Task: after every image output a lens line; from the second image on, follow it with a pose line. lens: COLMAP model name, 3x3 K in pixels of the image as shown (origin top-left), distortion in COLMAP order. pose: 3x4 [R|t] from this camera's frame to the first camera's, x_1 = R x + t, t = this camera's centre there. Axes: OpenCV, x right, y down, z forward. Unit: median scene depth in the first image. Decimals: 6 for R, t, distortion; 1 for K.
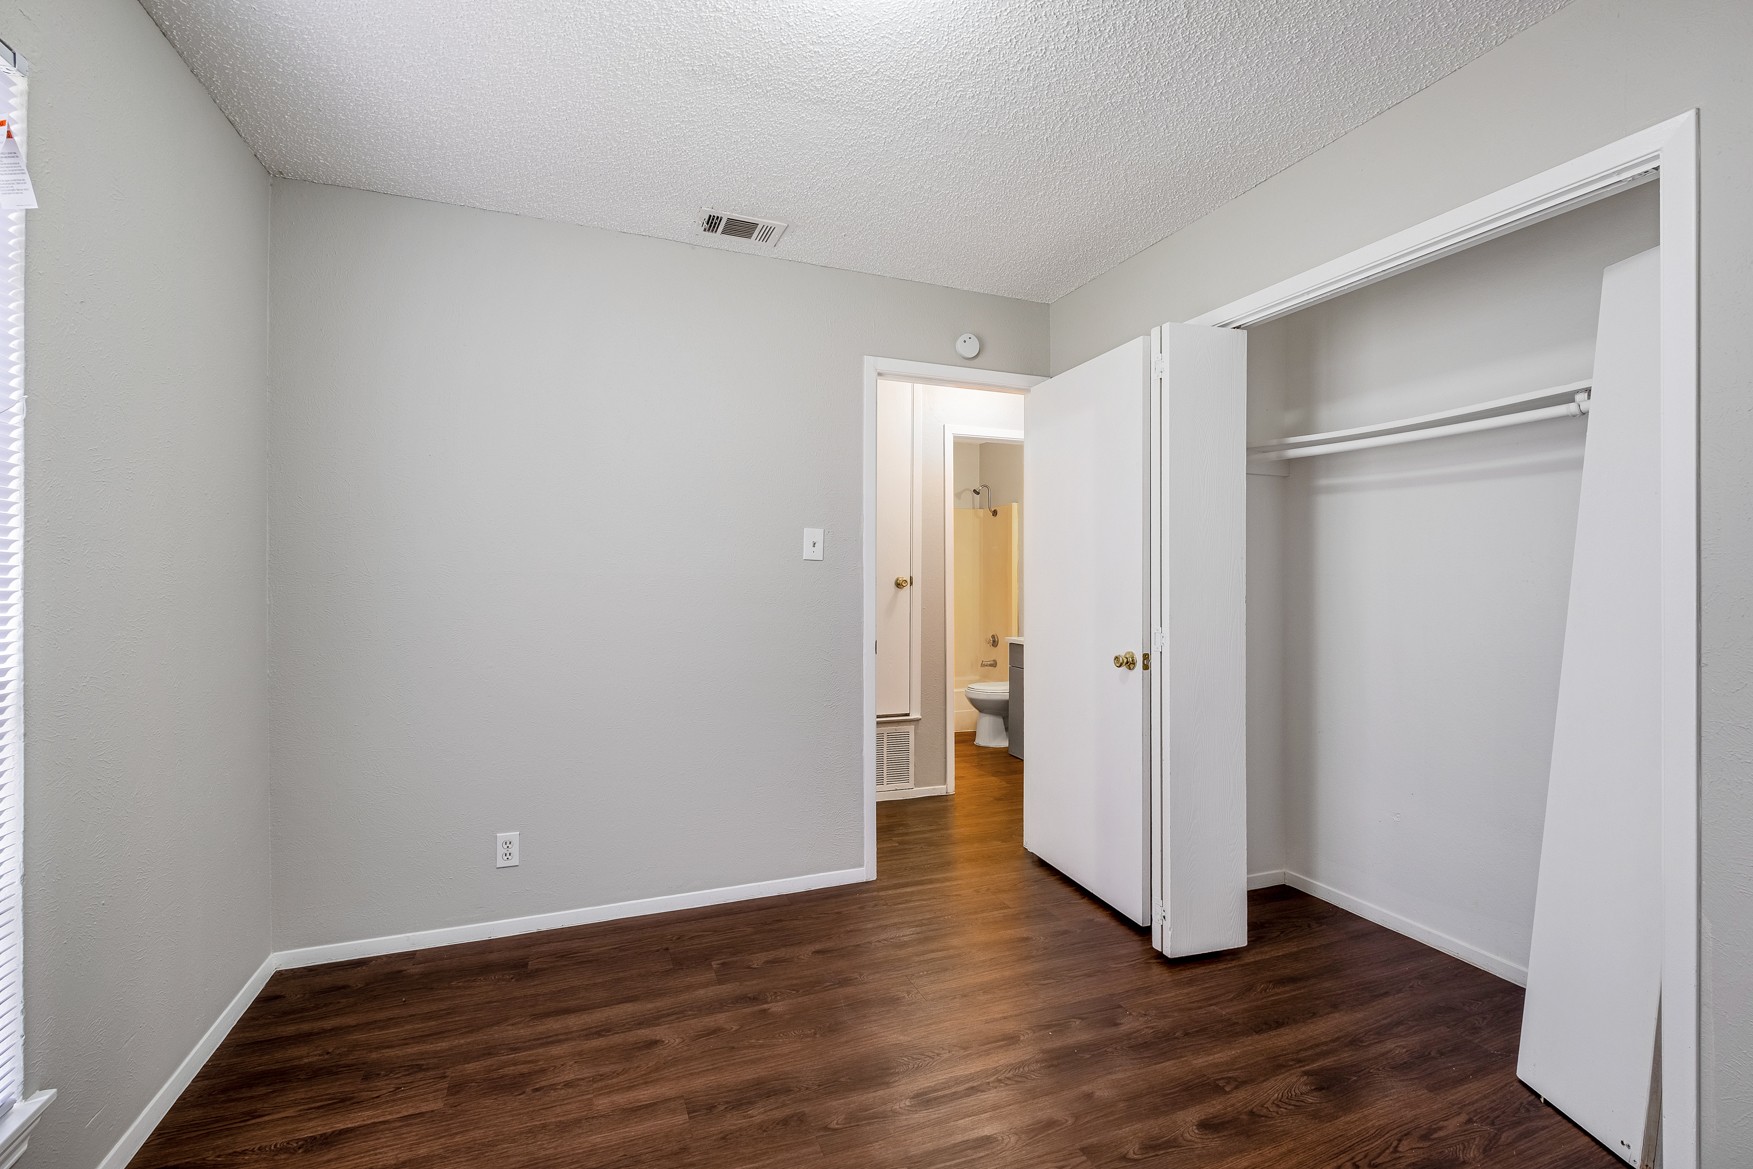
lens RADIAL K [[754.4, 0, 874.4], [0, 754.4, 583.5], [0, 0, 1]] dist [-0.001819, -0.000127]
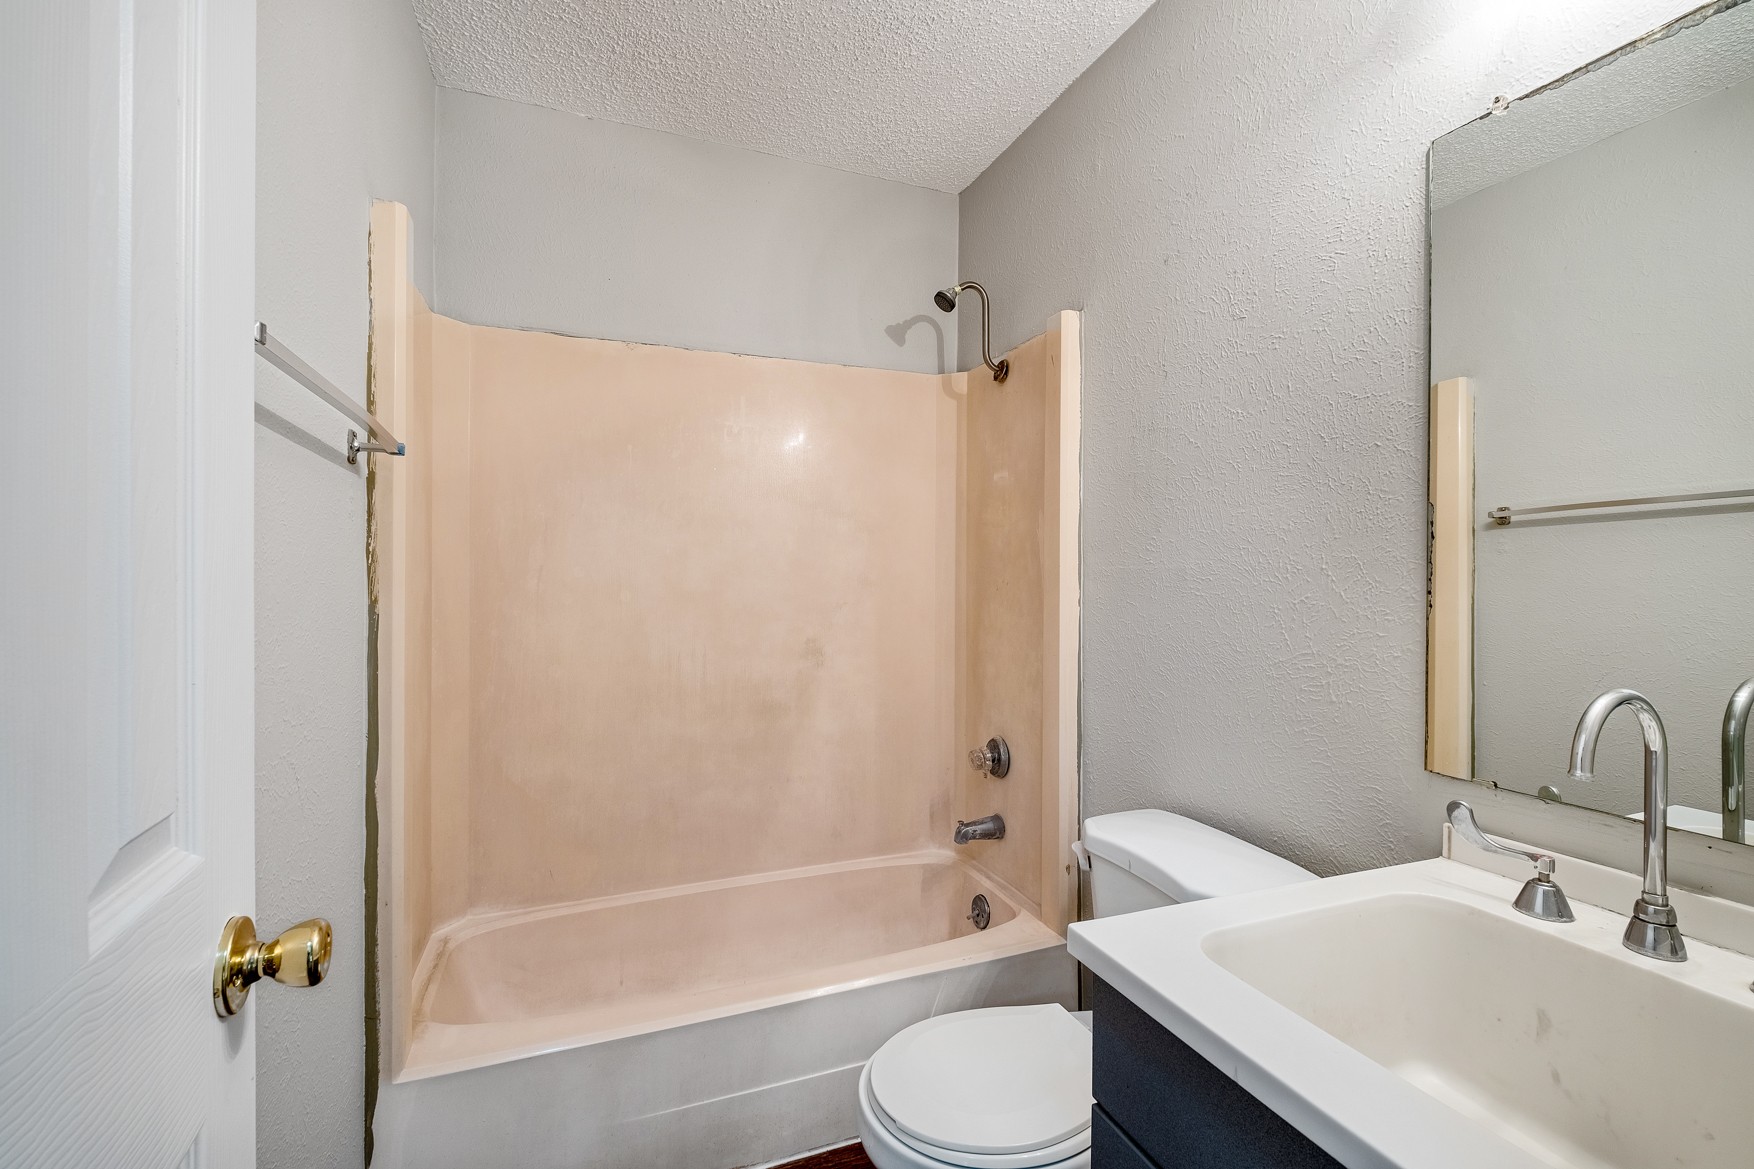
lens RADIAL K [[754.9, 0, 878.1], [0, 754.9, 582.2], [0, 0, 1]] dist [-0.001819, -0.000127]
pose [[0.999896, 0.007084, 0.012567, 0.101911], [-0.007138, 0.999965, 0.004253, -0.000251], [-0.012537, -0.004342, 0.999912, 0.669285]]
